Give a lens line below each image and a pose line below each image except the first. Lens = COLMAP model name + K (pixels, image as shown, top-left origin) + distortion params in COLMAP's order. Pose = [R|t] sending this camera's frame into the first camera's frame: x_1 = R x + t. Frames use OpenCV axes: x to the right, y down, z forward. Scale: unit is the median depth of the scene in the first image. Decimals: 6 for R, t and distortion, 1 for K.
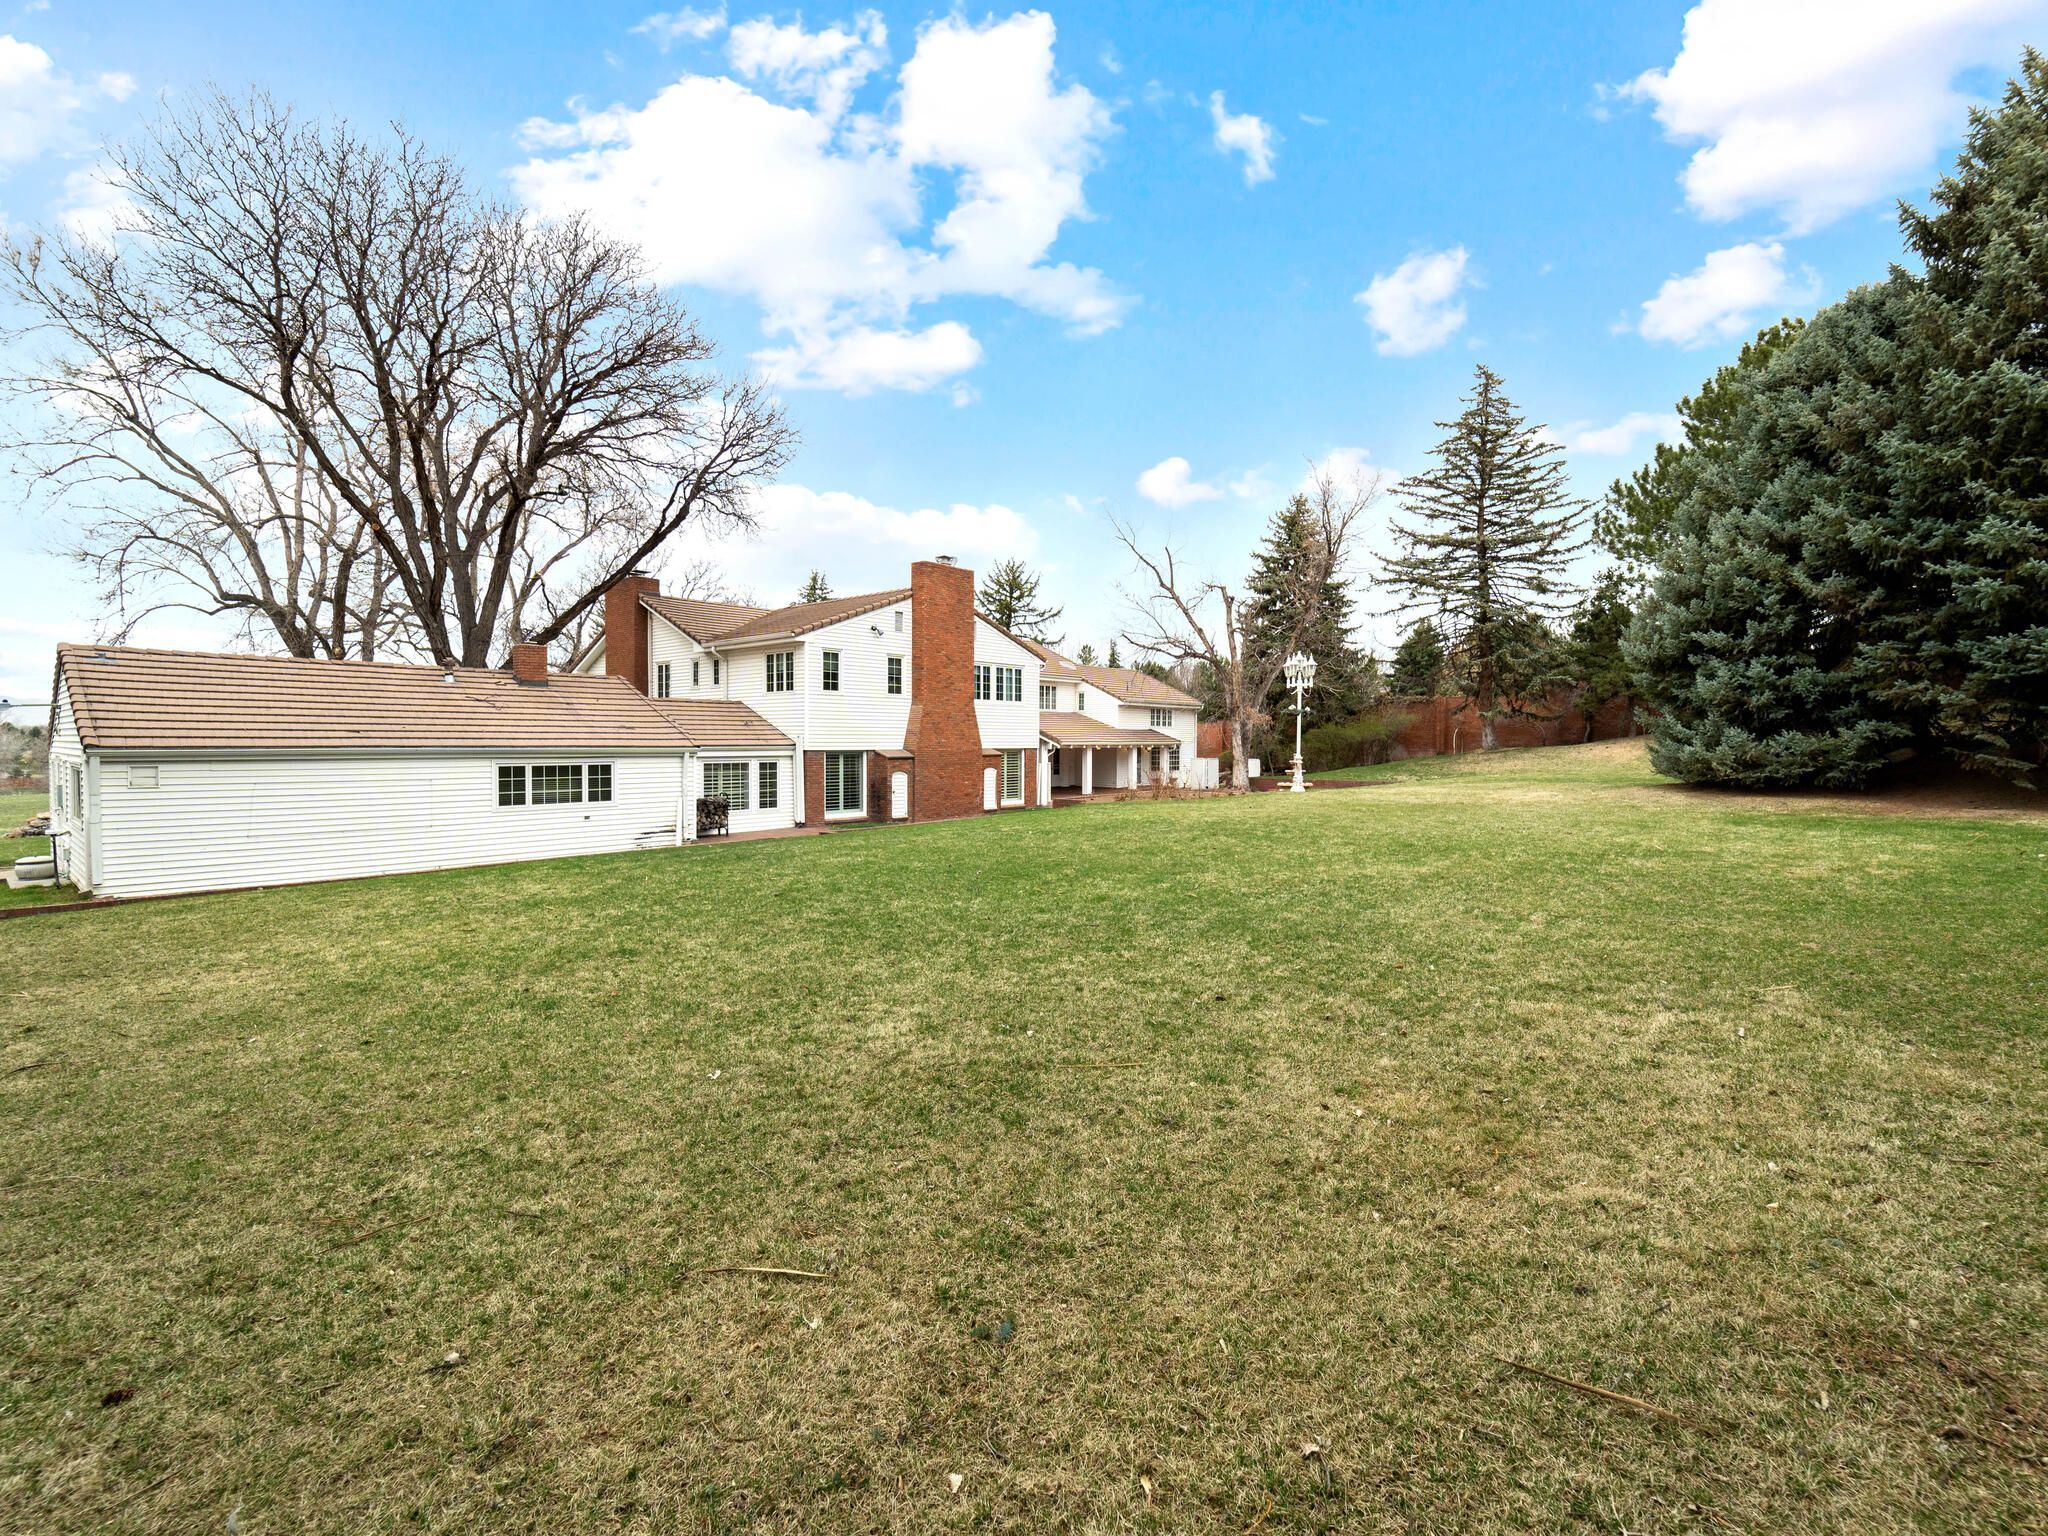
lens RADIAL K [[938.7, 0, 1029.9], [0, 938.7, 747.1], [0, 0, 1]] dist [0.000322, -0.000406]
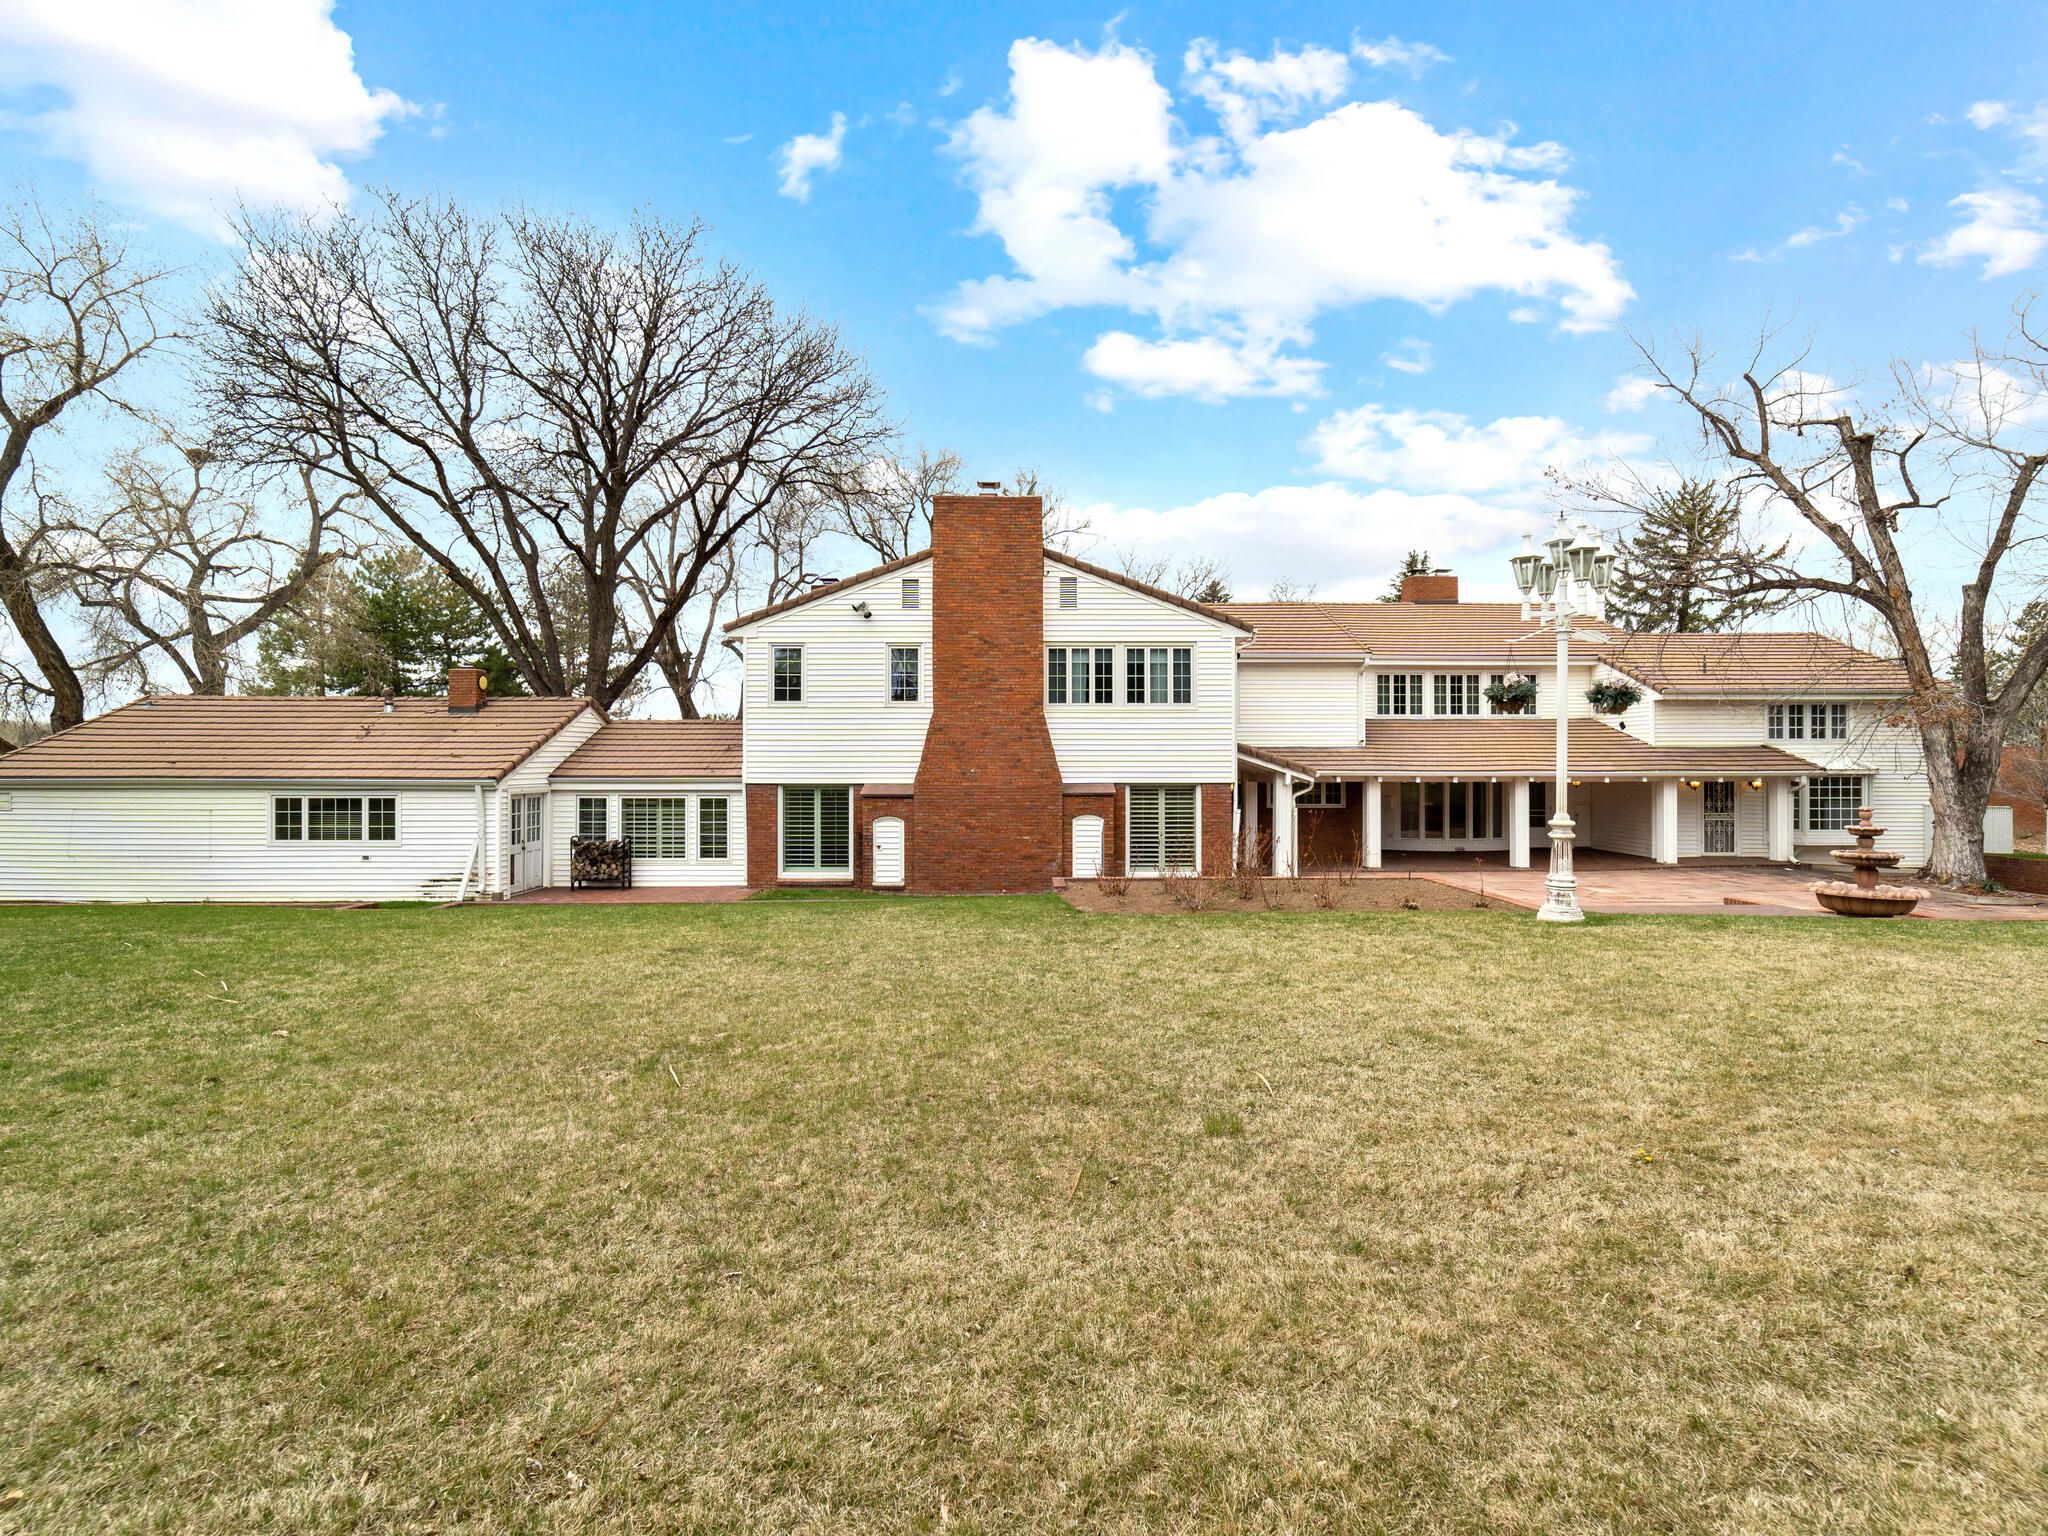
lens RADIAL K [[938.7, 0, 1029.9], [0, 938.7, 747.1], [0, 0, 1]] dist [0.000322, -0.000406]
pose [[0.647371, -0.017301, -0.761979, 0.444569], [-0.003971, 0.999652, -0.026071, -0.006425], [0.762165, 0.019903, 0.647077, 0.651576]]
